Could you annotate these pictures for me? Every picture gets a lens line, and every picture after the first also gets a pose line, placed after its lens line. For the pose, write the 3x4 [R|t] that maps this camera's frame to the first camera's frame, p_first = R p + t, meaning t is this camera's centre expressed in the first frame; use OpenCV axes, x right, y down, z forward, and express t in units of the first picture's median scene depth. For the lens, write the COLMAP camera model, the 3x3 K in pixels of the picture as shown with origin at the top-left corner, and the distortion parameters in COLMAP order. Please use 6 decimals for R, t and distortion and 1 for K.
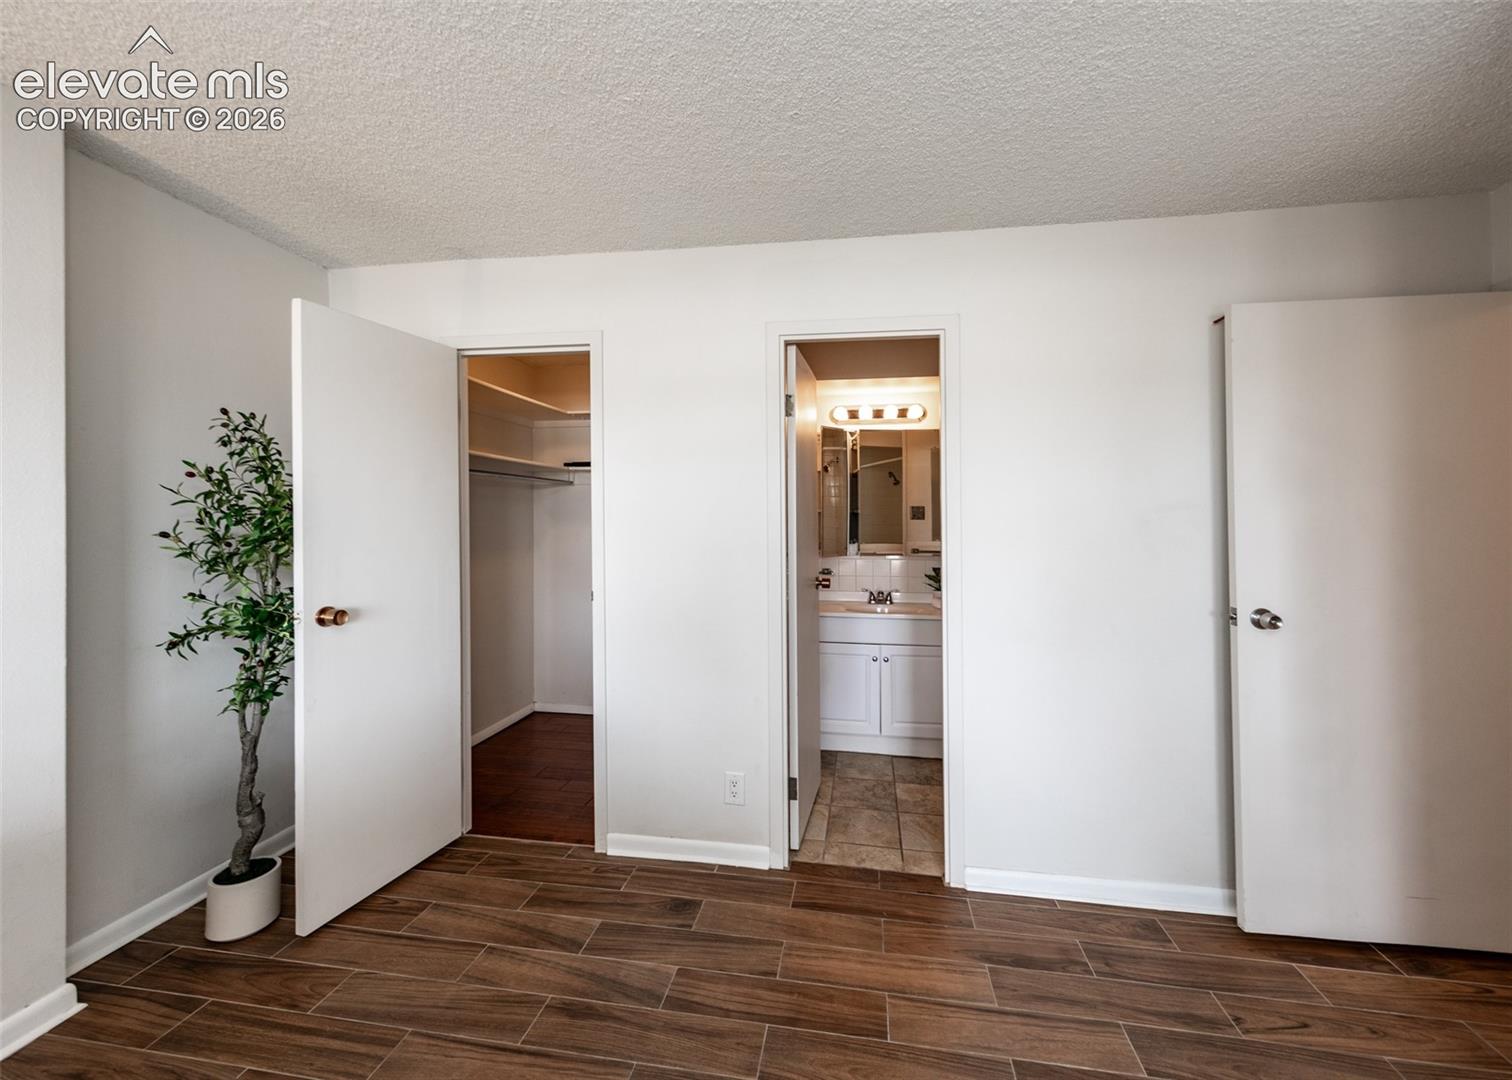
lens RADIAL K [[598.9, 0, 762.2], [0, 598.9, 512.7], [0, 0, 1]] dist [0.002385, -0.000011]
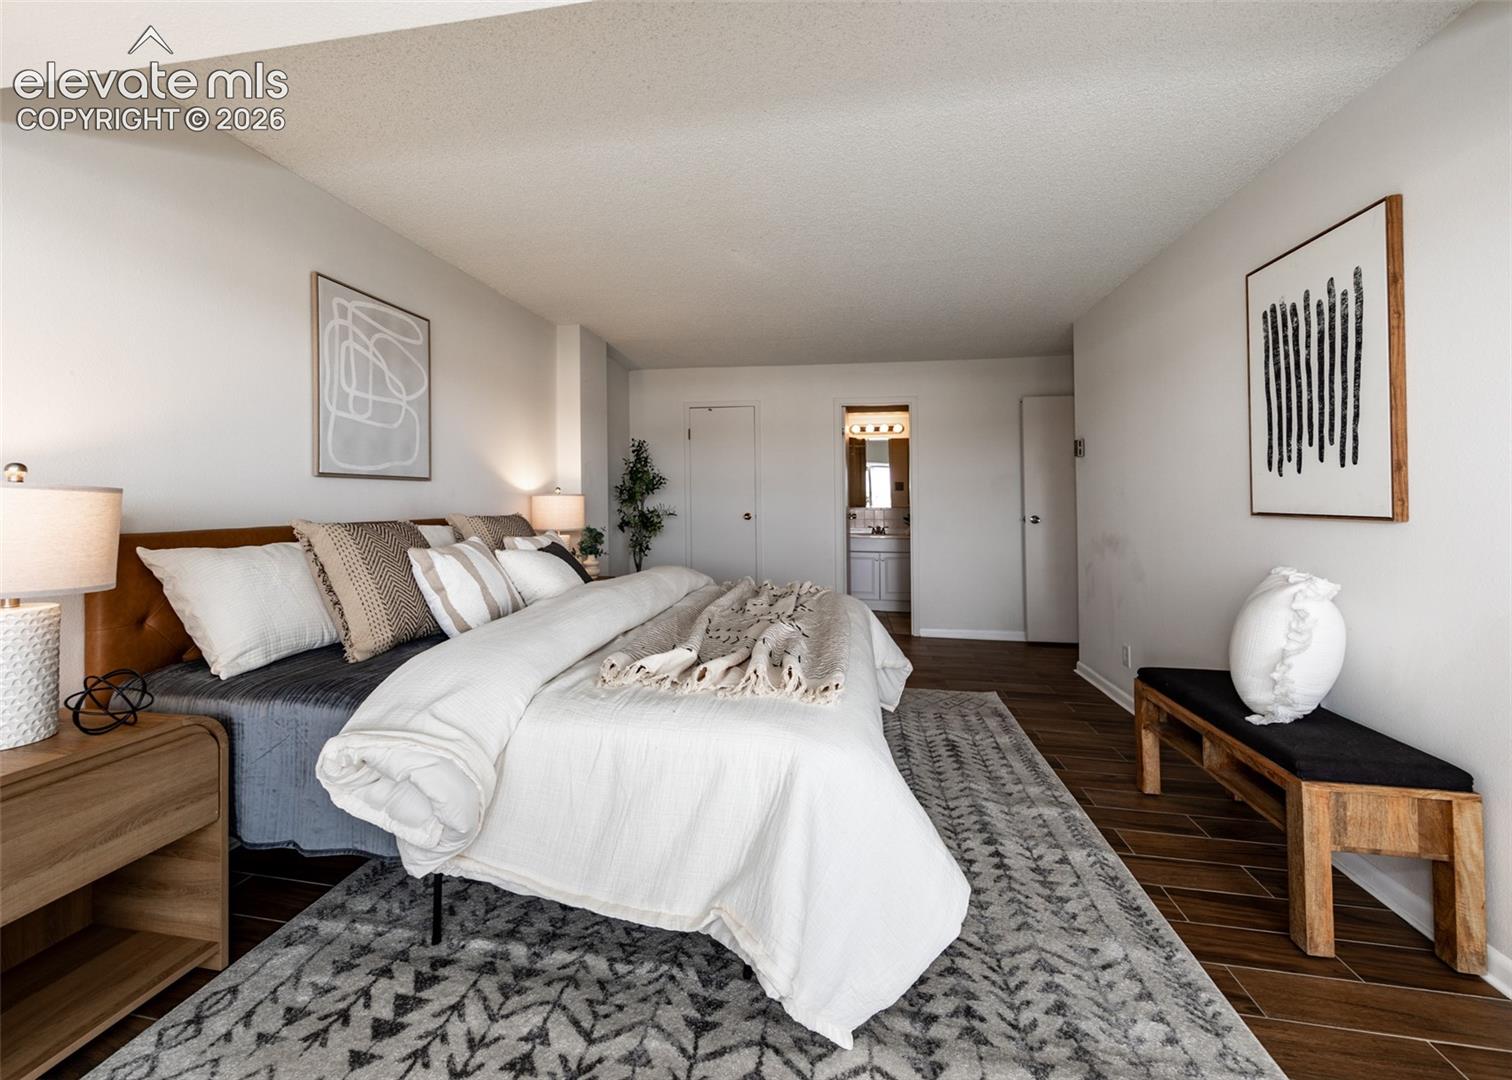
lens RADIAL K [[618.2, 0, 732.3], [0, 618.2, 497.4], [0, 0, 1]] dist [0.004038, -0.000072]
pose [[0.999861, -0.002098, -0.016535, -0.334132], [0.001989, 0.999976, -0.006644, 0.081590], [0.016548, 0.006610, 0.999841, -1.368511]]
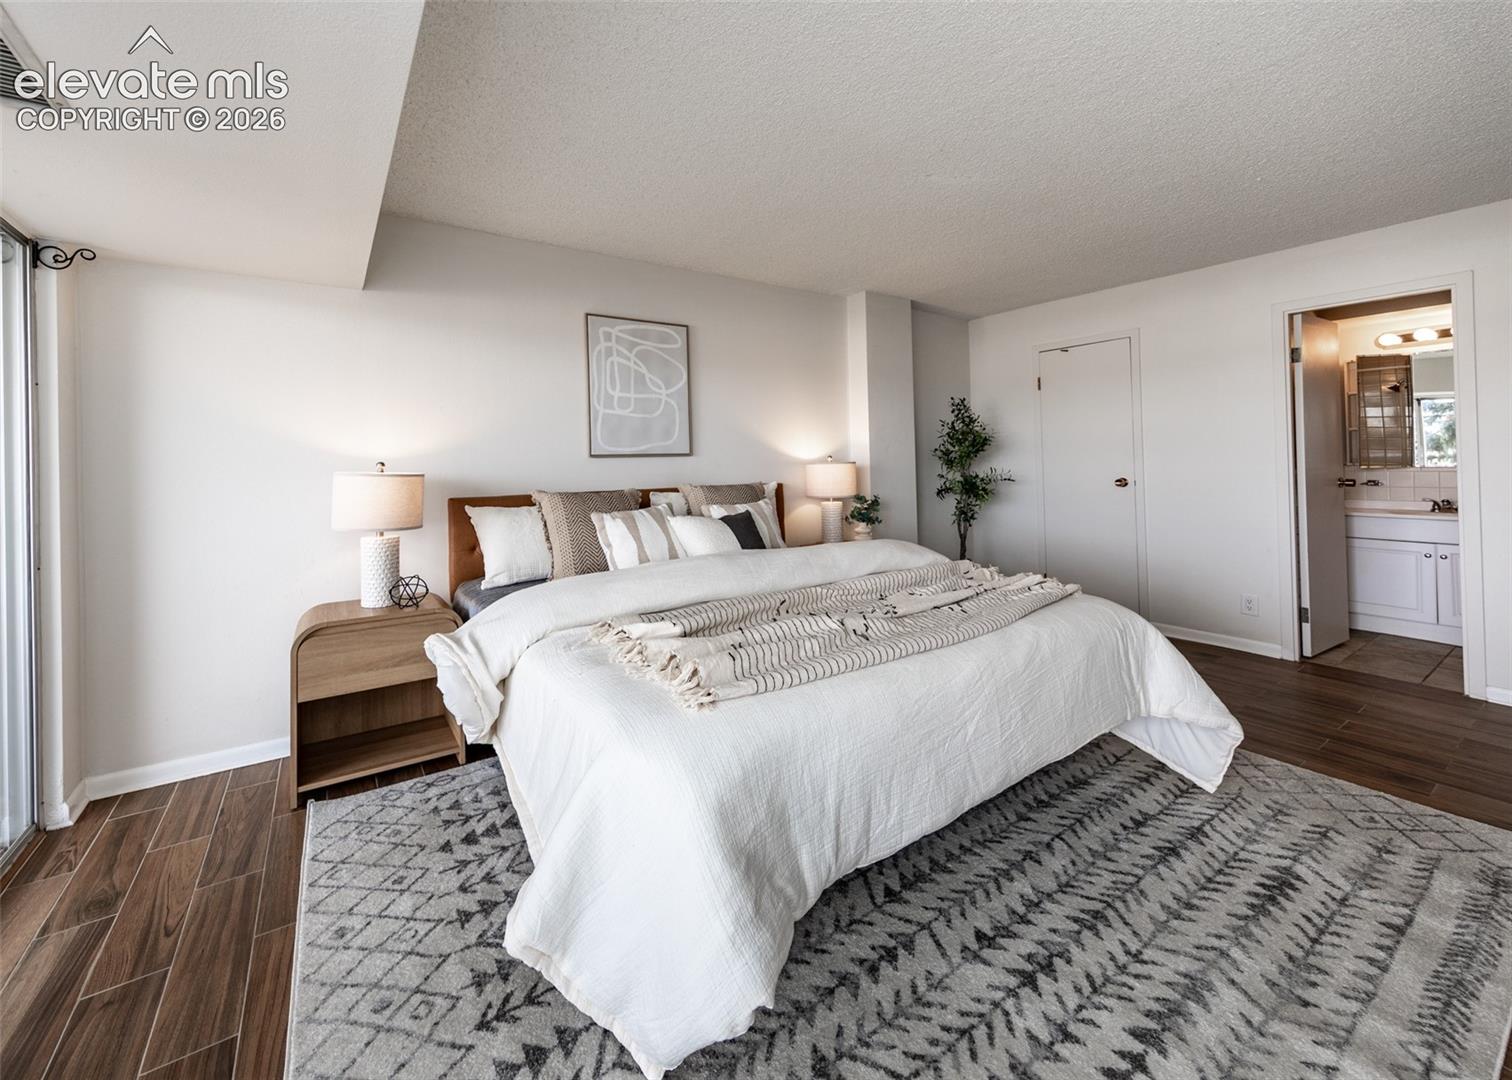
lens RADIAL K [[593.3, 0, 691.1], [0, 593.3, 466.2], [0, 0, 1]] dist [0.003146, -0.000231]
pose [[0.664256, -0.014036, -0.747374, 0.151086], [0.021558, 0.999768, 0.000384, 0.063313], [0.747195, -0.016367, 0.664404, -1.105195]]
